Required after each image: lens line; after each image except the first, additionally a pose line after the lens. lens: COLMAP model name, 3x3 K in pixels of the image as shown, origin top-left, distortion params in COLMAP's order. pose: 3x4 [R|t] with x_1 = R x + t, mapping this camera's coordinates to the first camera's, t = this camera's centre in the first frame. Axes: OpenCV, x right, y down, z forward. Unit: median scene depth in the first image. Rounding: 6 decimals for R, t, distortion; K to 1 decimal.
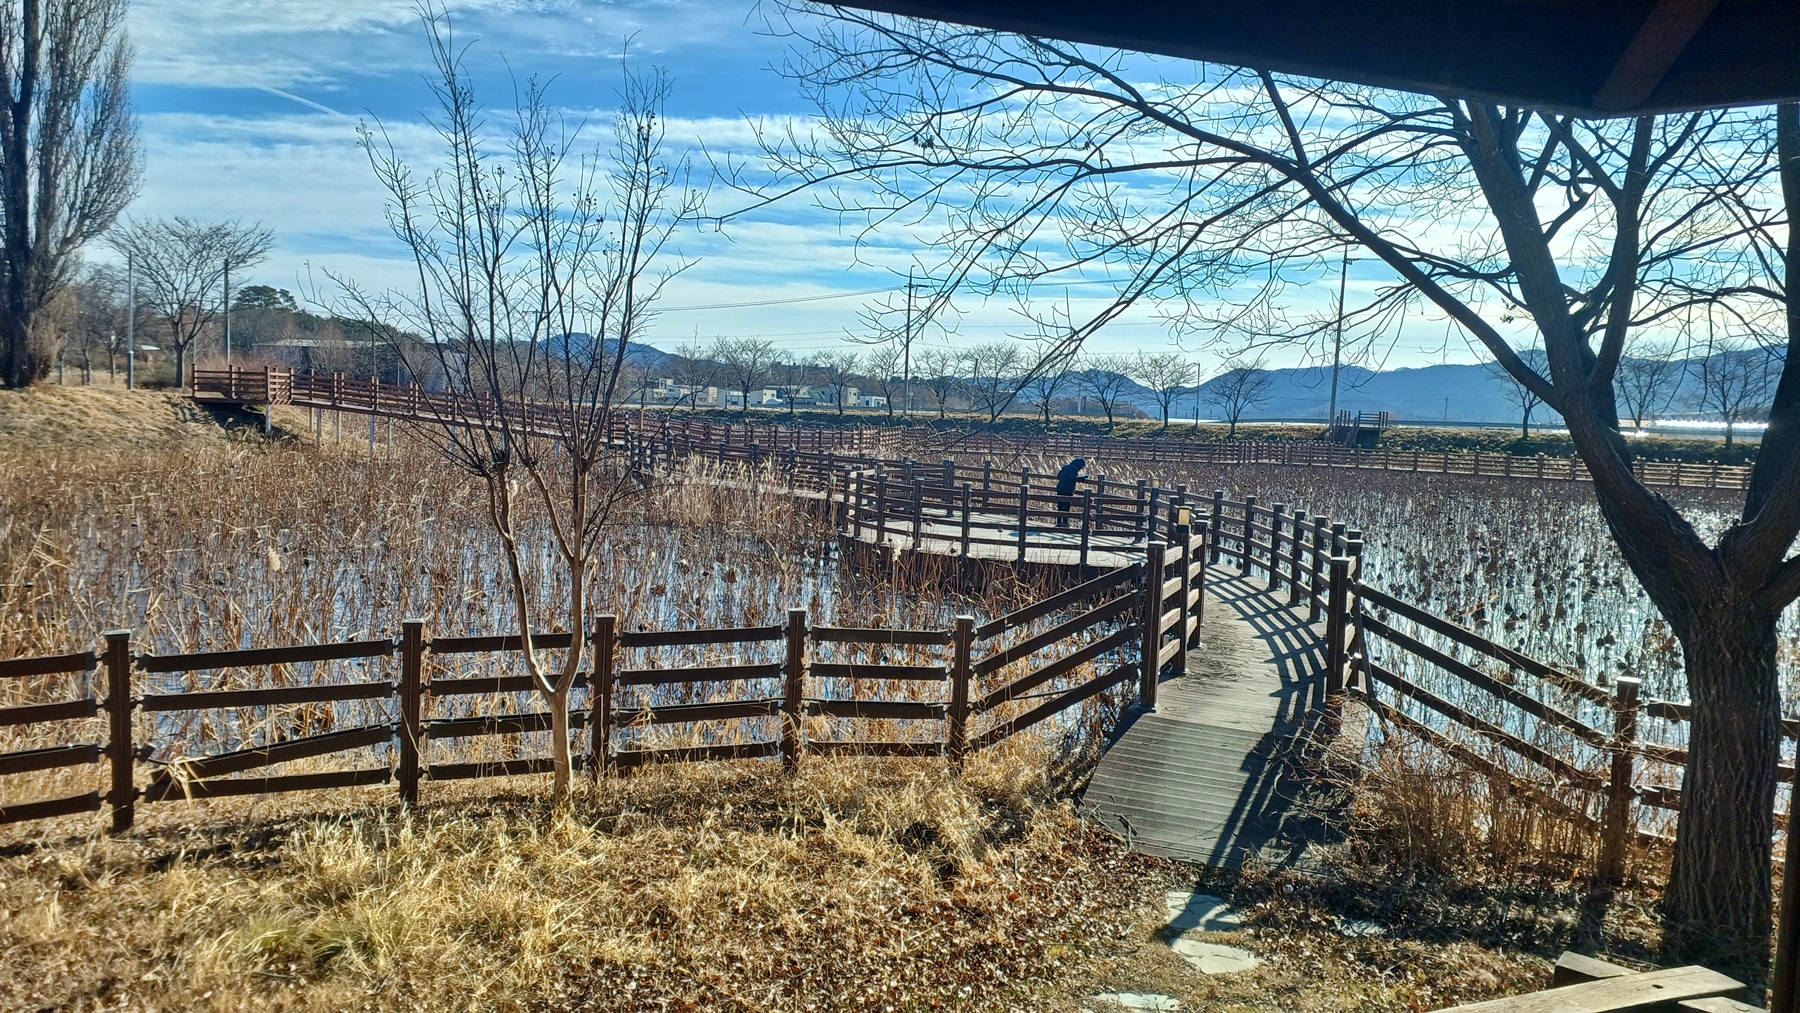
lens RADIAL K [[1208.8, 0, 900.0], [0, 1208.8, 506.5], [0, 0, 1]] dist [0.004709, -0.002066]
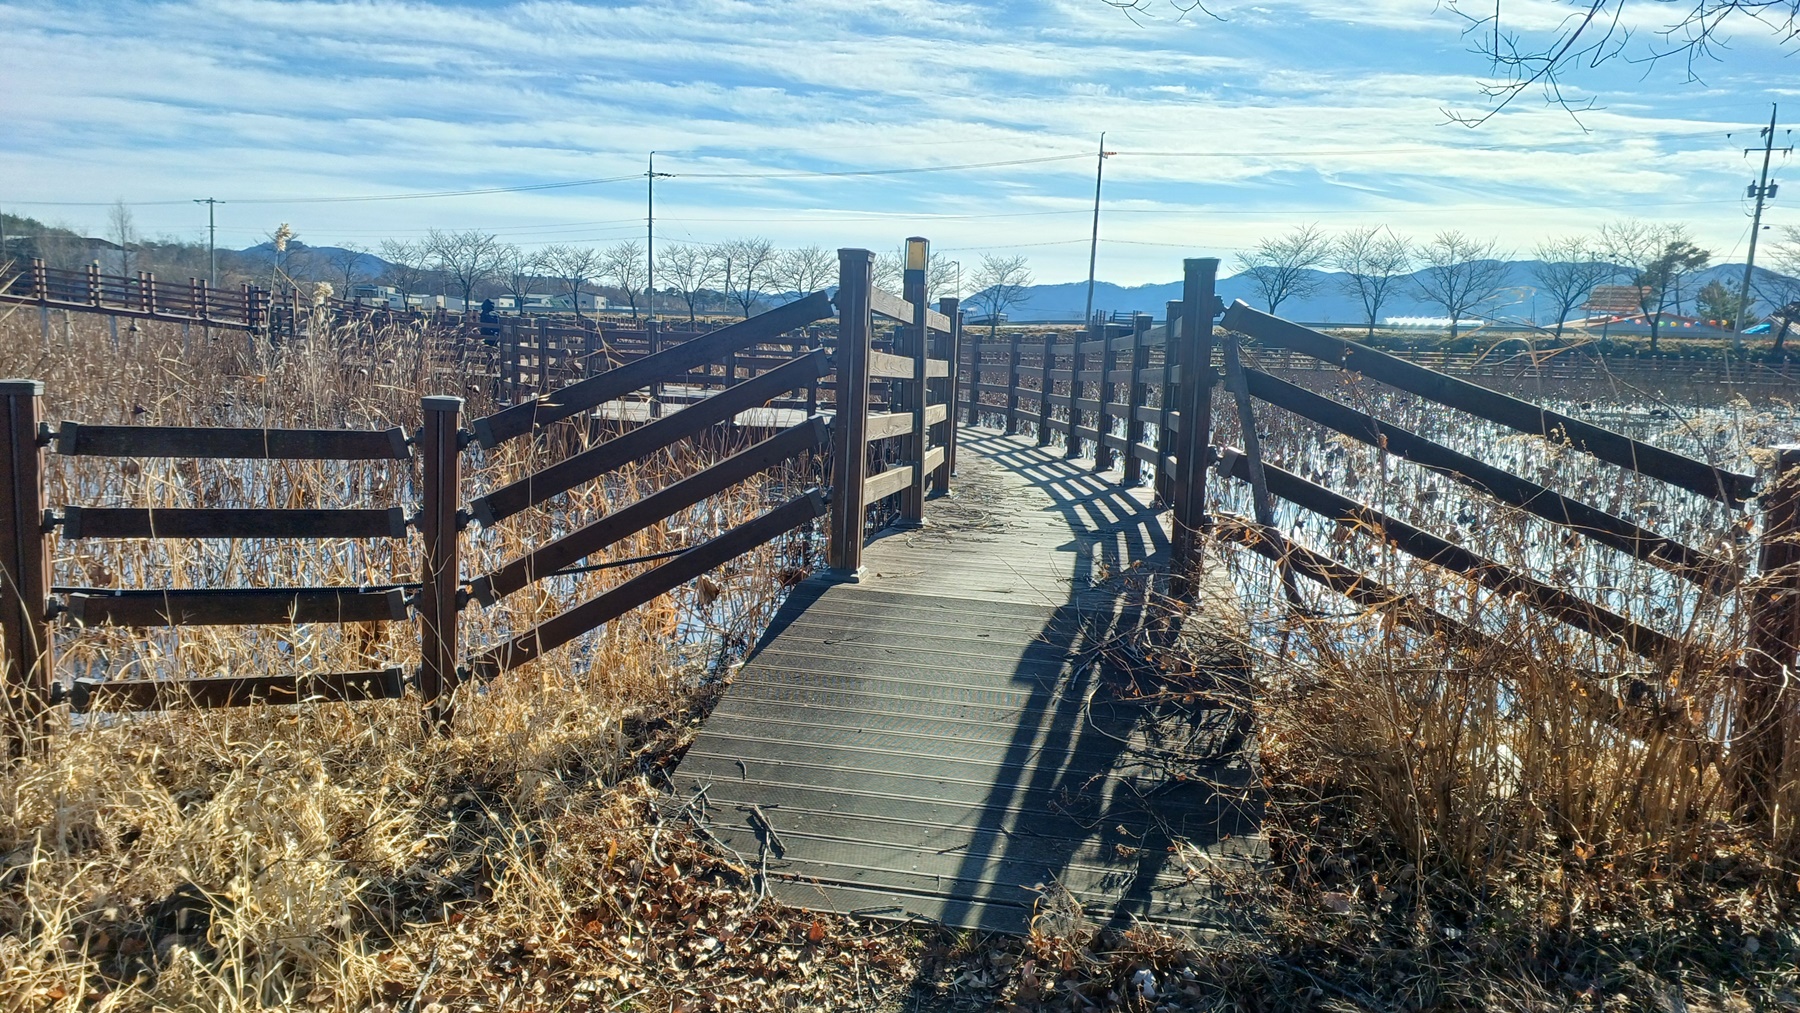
lens RADIAL K [[1208.8, 0, 900.0], [0, 1208.8, 506.5], [0, 0, 1]] dist [0.004709, -0.002066]
pose [[0.981320, -0.041182, 0.187924, 0.132367], [0.028228, 0.997070, 0.071099, 0.099893], [-0.190301, -0.064466, 0.979607, 0.482175]]
